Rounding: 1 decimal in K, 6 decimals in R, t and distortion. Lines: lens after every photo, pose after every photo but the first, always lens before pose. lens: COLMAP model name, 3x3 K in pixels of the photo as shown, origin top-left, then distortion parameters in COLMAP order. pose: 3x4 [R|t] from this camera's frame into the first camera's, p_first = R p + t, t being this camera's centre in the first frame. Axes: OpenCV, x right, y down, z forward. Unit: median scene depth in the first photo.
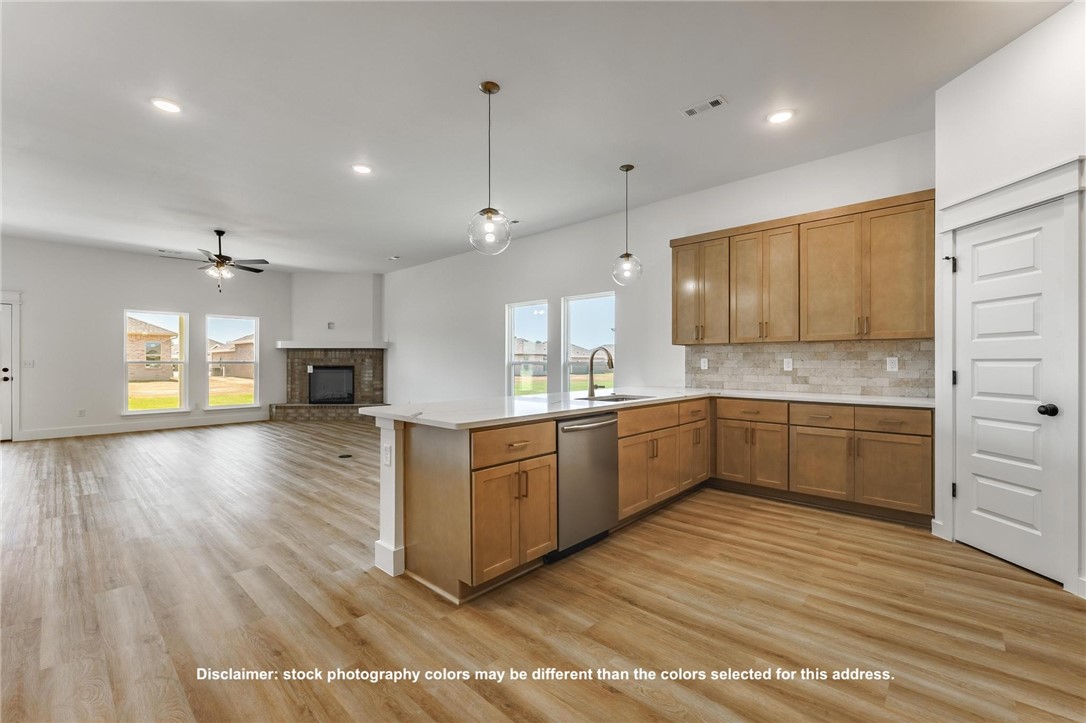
lens RADIAL K [[443.9, 0, 541.4], [0, 443.9, 362.9], [0, 0, 1]] dist [0.002452, -0.000348]
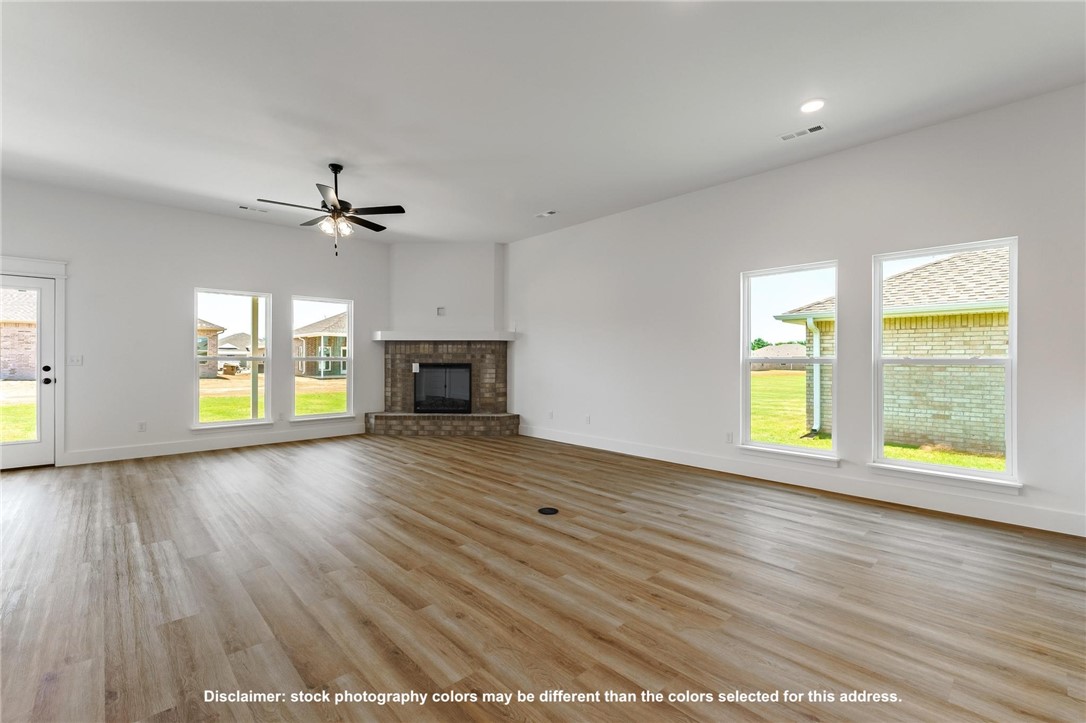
lens RADIAL K [[462.5, 0, 544.9], [0, 462.5, 359.9], [0, 0, 1]] dist [-0.004240, 0.000198]
pose [[0.997869, 0.002427, -0.065198, -0.252984], [-0.002406, 0.999997, 0.000408, -0.000183], [0.065199, -0.000250, 0.997872, 0.223414]]
